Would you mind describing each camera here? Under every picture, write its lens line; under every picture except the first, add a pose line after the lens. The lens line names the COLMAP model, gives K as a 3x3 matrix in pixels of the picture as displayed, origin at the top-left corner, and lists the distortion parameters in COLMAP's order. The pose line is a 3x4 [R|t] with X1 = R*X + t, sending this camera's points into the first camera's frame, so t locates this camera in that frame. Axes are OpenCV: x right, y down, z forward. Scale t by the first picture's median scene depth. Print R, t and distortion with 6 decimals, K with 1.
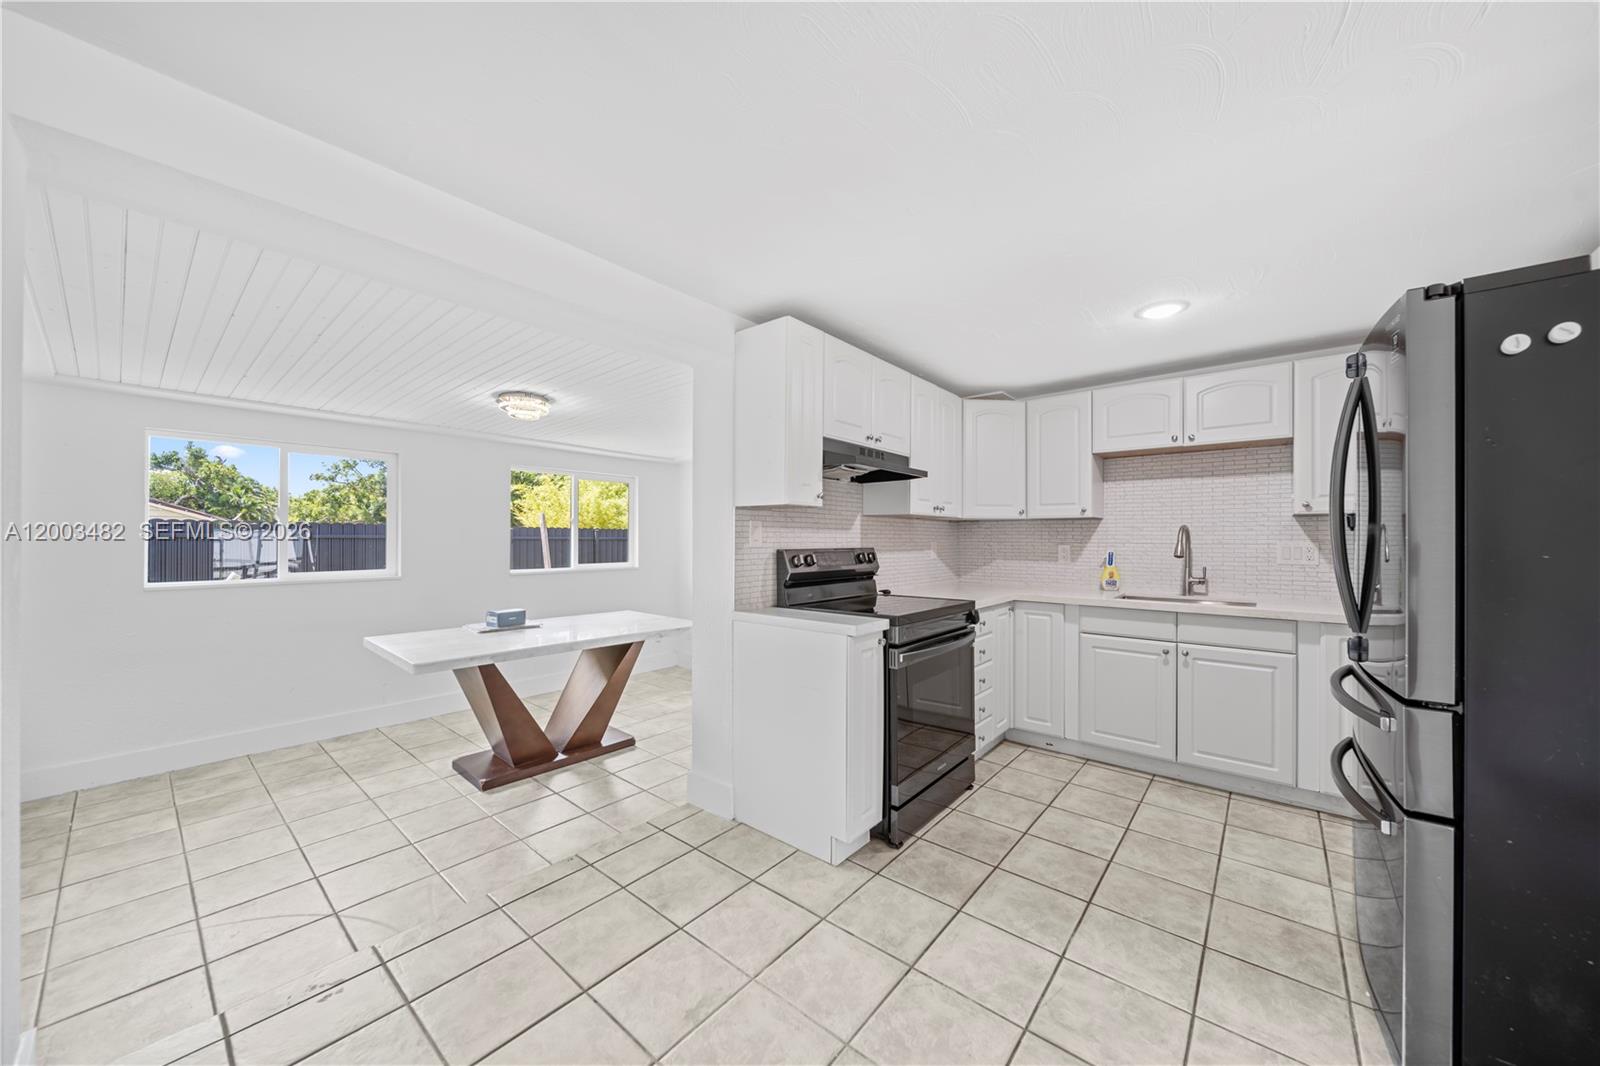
lens RADIAL K [[558.0, 0, 800.0], [0, 558.0, 533.0], [0, 0, 1]] dist [0.000222, -0.000148]
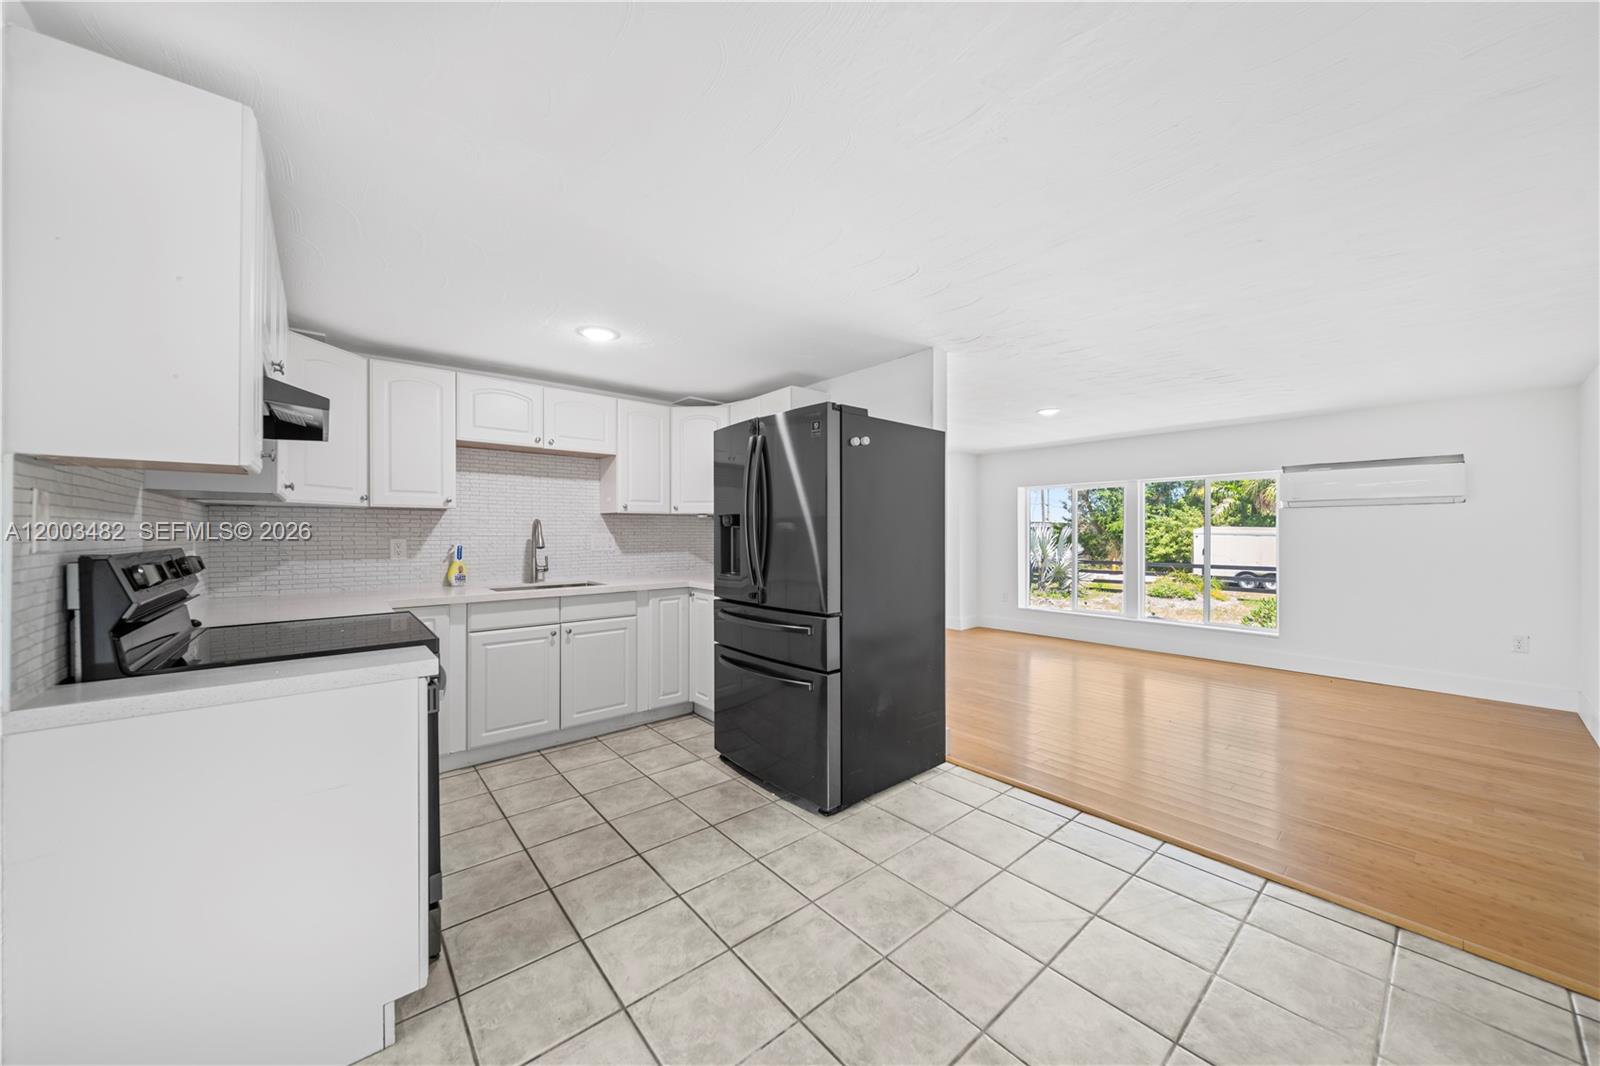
lens RADIAL K [[564.9, 0, 807.7], [0, 564.9, 527.6], [0, 0, 1]] dist [0.001280, -0.000006]
pose [[0.174680, 0.004988, 0.984613, -0.393052], [-0.007663, 0.999964, -0.003706, 0.003446], [-0.984595, -0.006898, 0.174712, 0.337215]]
